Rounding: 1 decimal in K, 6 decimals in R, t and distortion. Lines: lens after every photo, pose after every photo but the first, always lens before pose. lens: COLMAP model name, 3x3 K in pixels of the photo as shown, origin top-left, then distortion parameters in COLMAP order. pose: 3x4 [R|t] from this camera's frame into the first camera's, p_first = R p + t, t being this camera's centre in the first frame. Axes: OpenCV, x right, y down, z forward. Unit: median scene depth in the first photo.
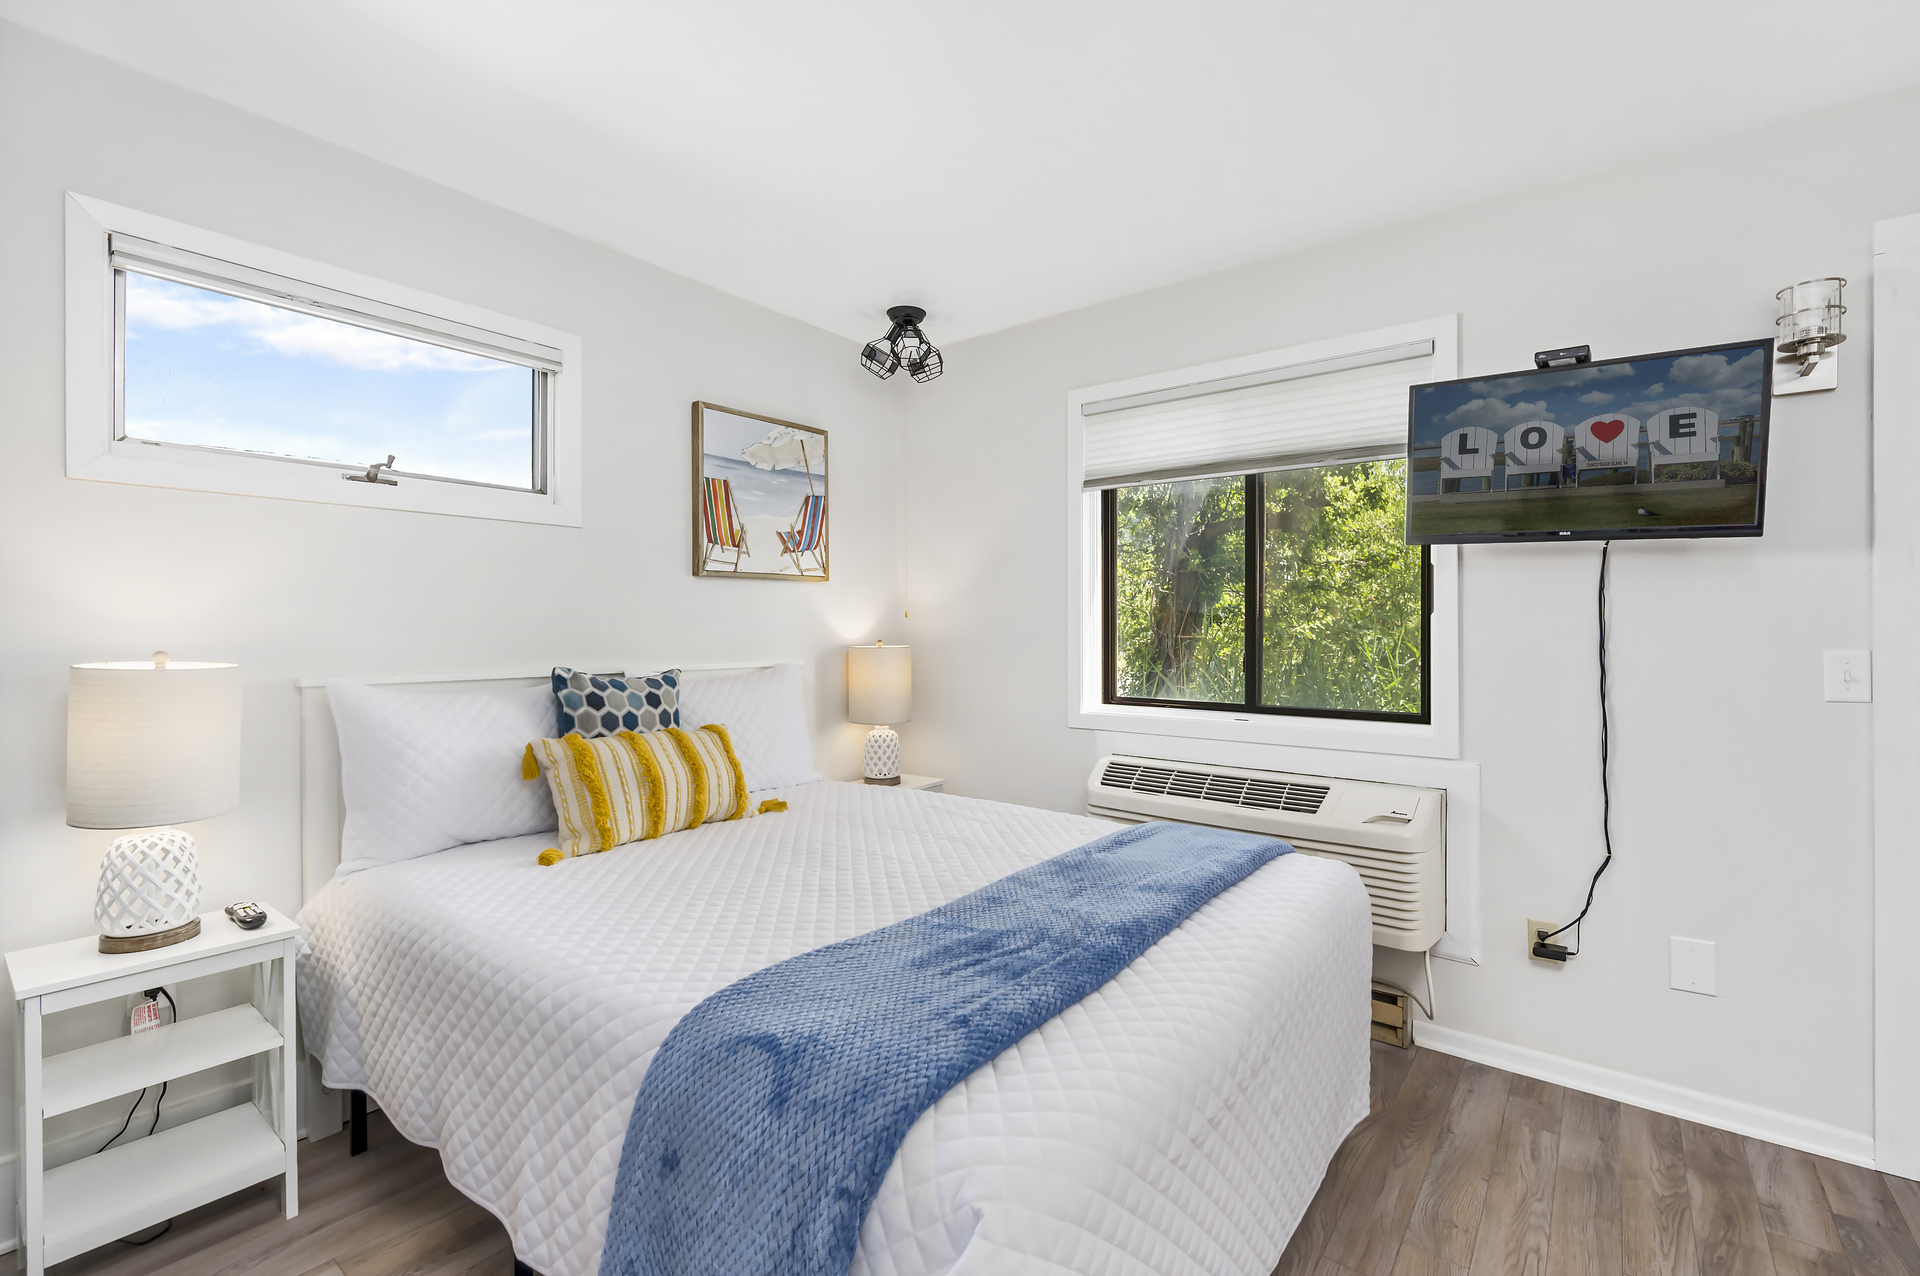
lens RADIAL K [[841.7, 0, 960.0], [0, 841.7, 638.0], [0, 0, 1]] dist [-0.000694, -0.000077]
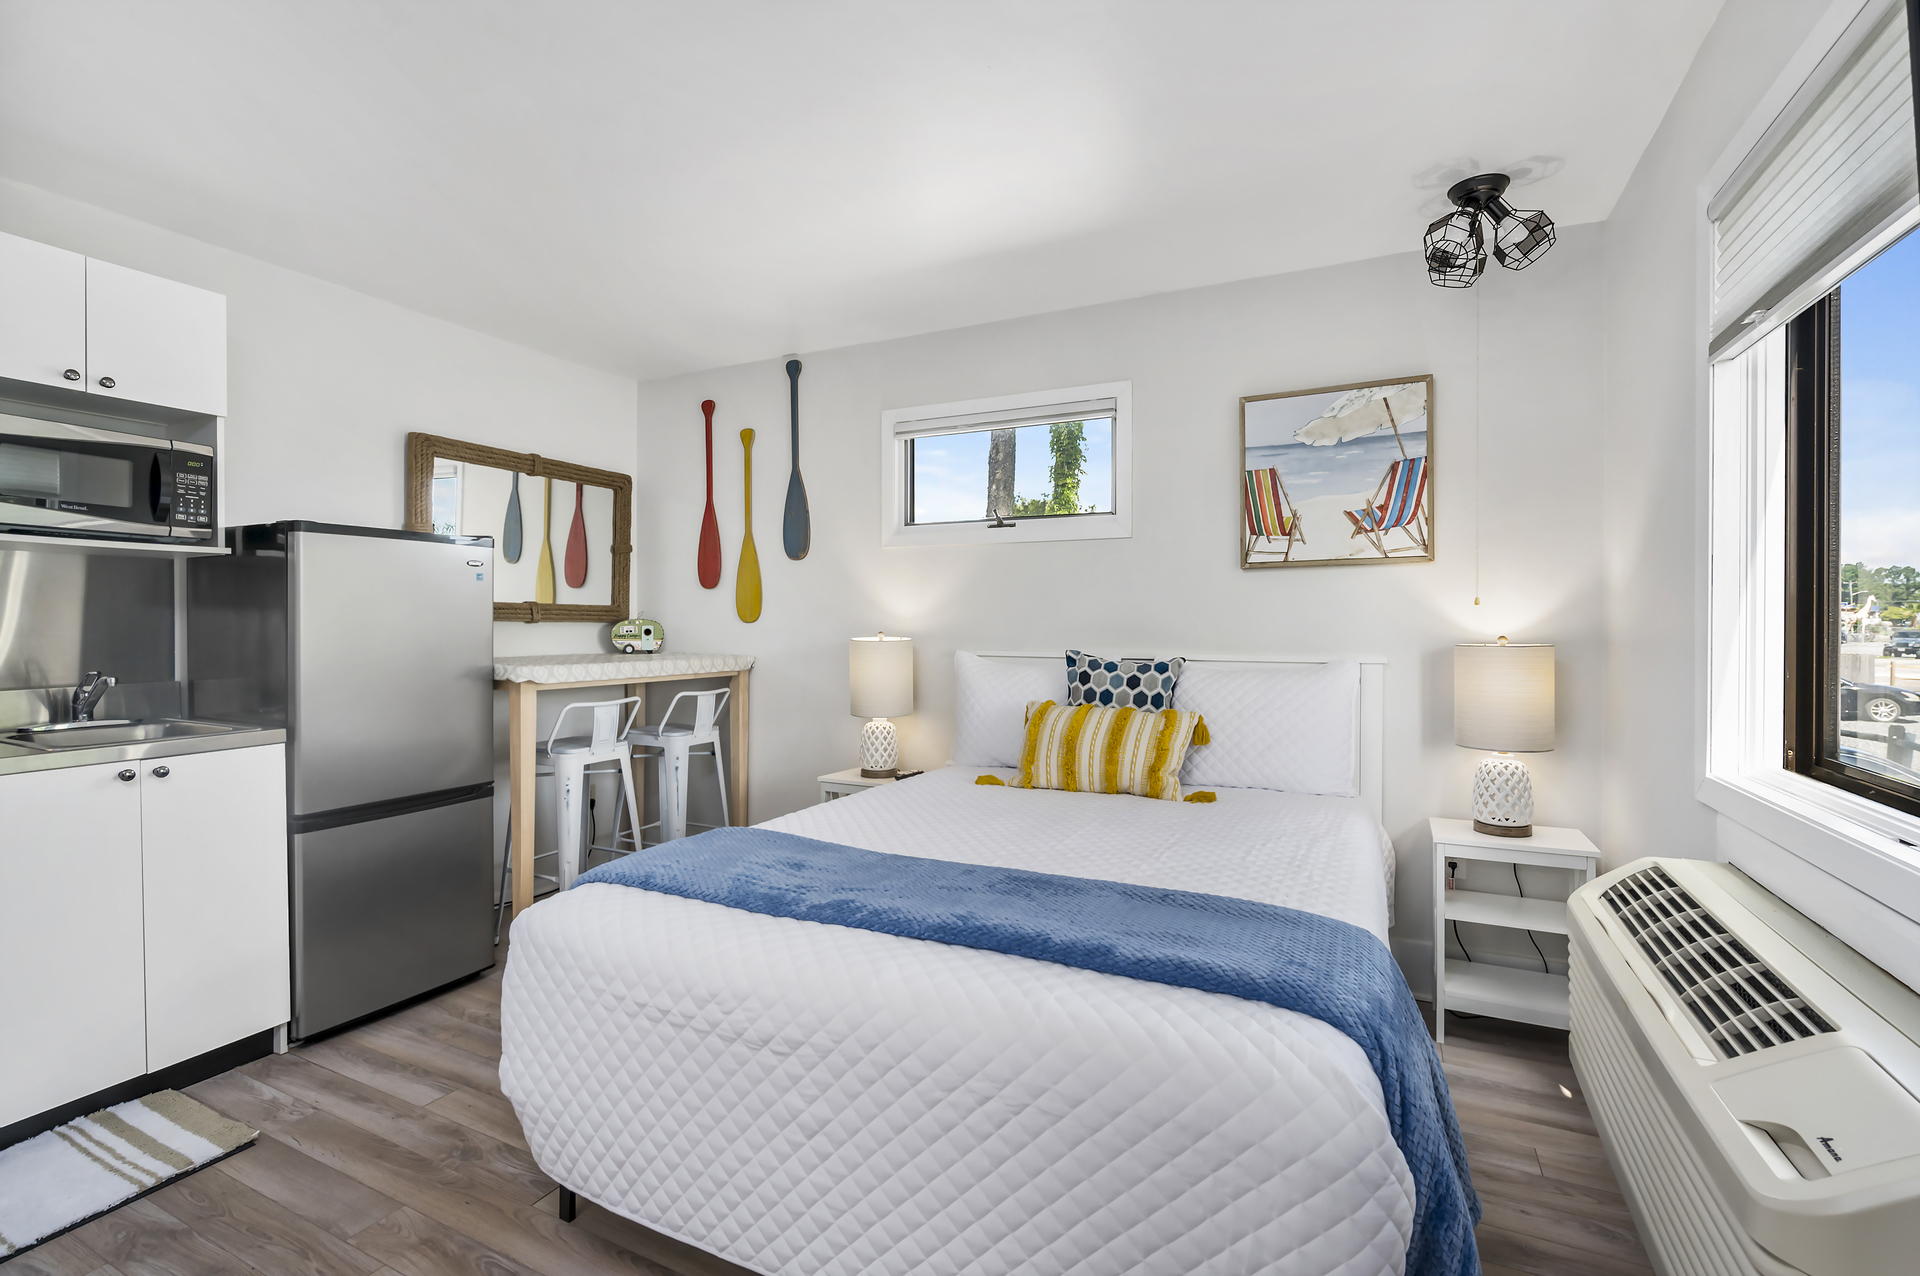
lens RADIAL K [[849.3, 0, 961.7], [0, 849.3, 634.0], [0, 0, 1]] dist [-0.002385, -0.000211]
pose [[0.203710, 0.012683, -0.978949, 0.602629], [-0.011859, 0.999875, 0.010486, -0.001588], [0.978959, 0.009473, 0.203835, 0.439368]]
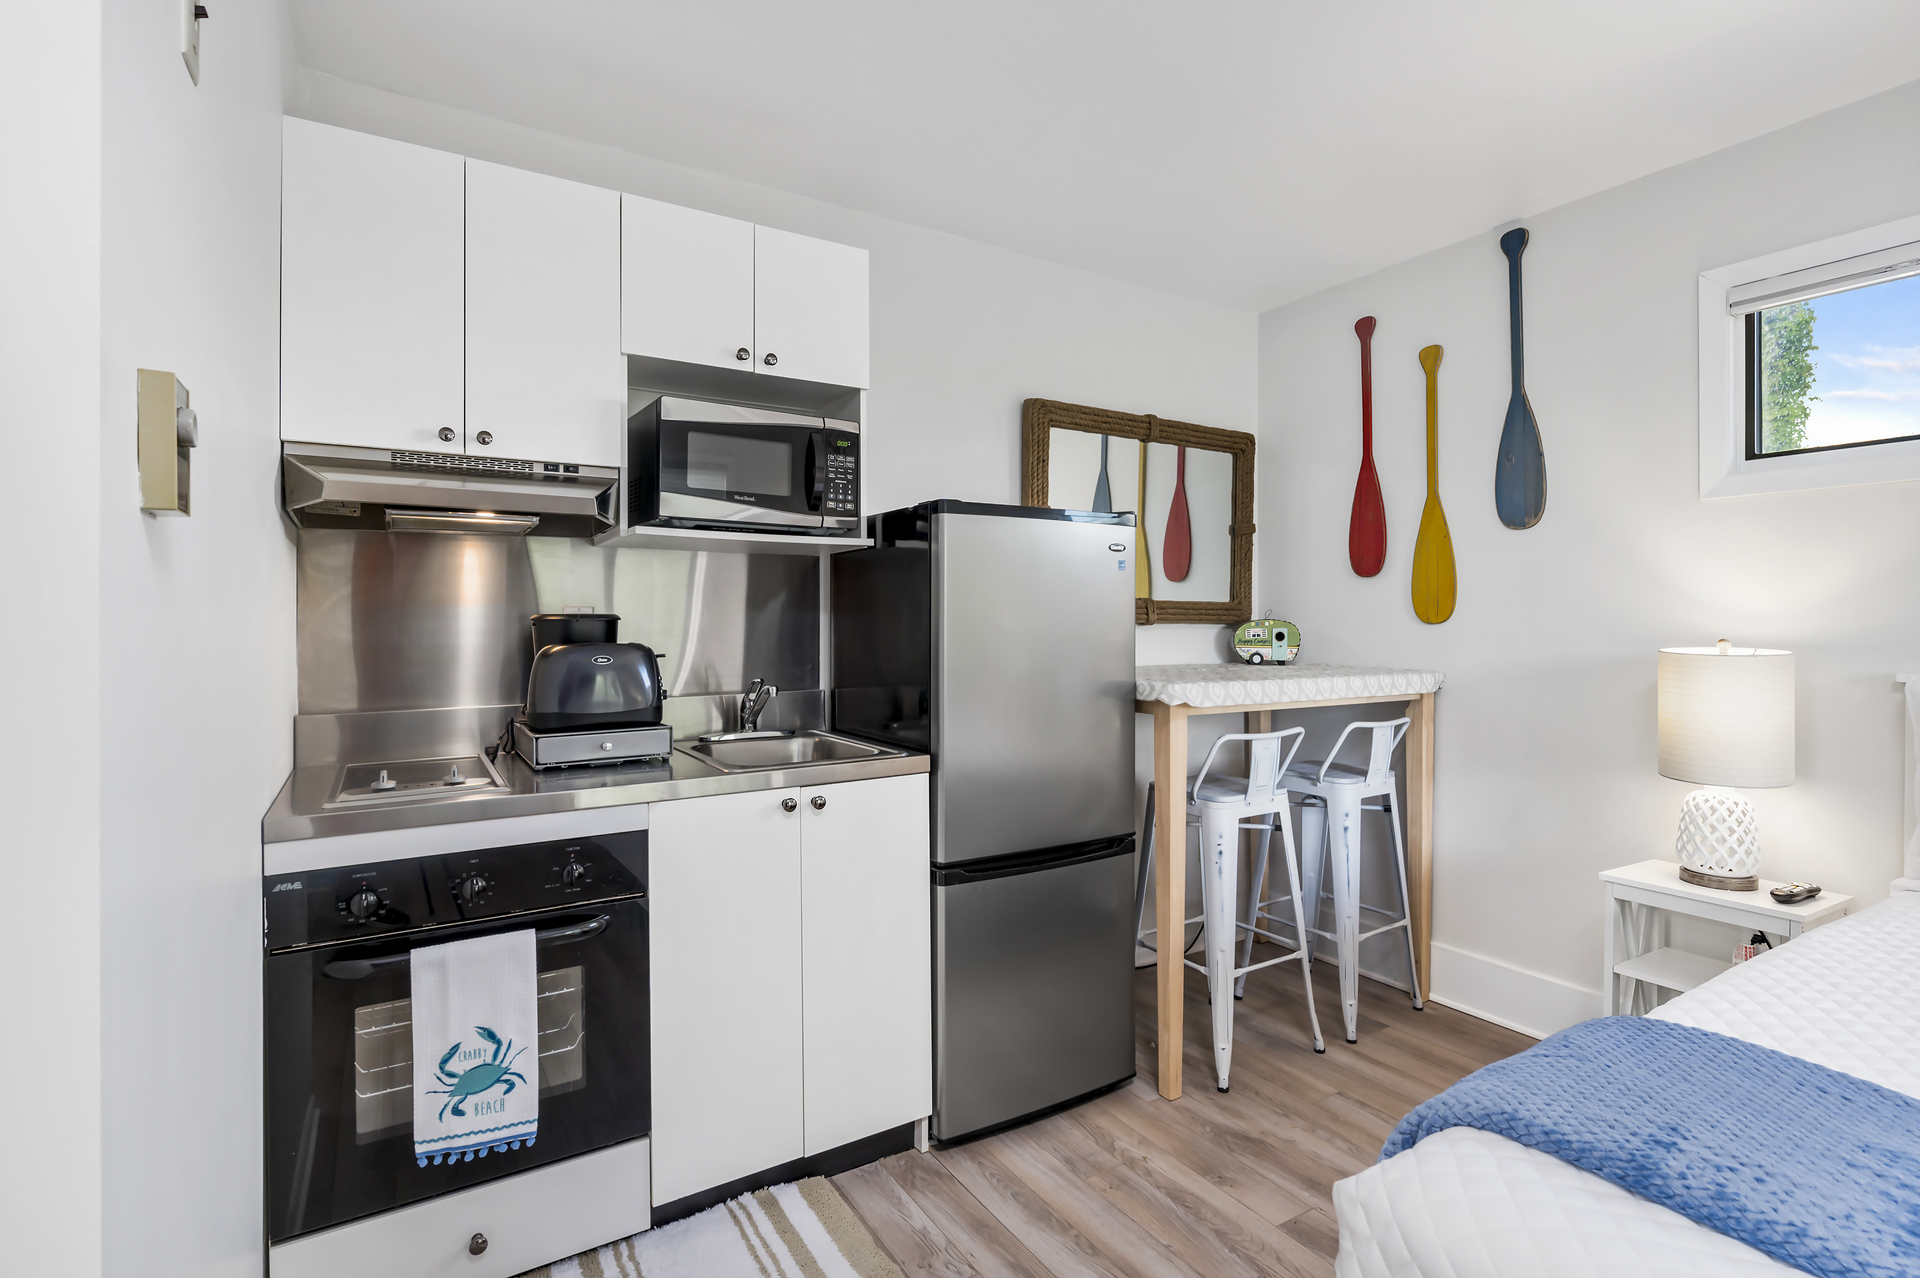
lens RADIAL K [[912.6, 0, 962.6], [0, 912.6, 630.6], [0, 0, 1]] dist [0.000334, -0.000590]
pose [[-0.344926, 0.006562, -0.938607, 0.347689], [-0.008016, 0.999919, 0.009936, 0.000456], [0.938596, 0.010951, -0.344846, 0.249368]]
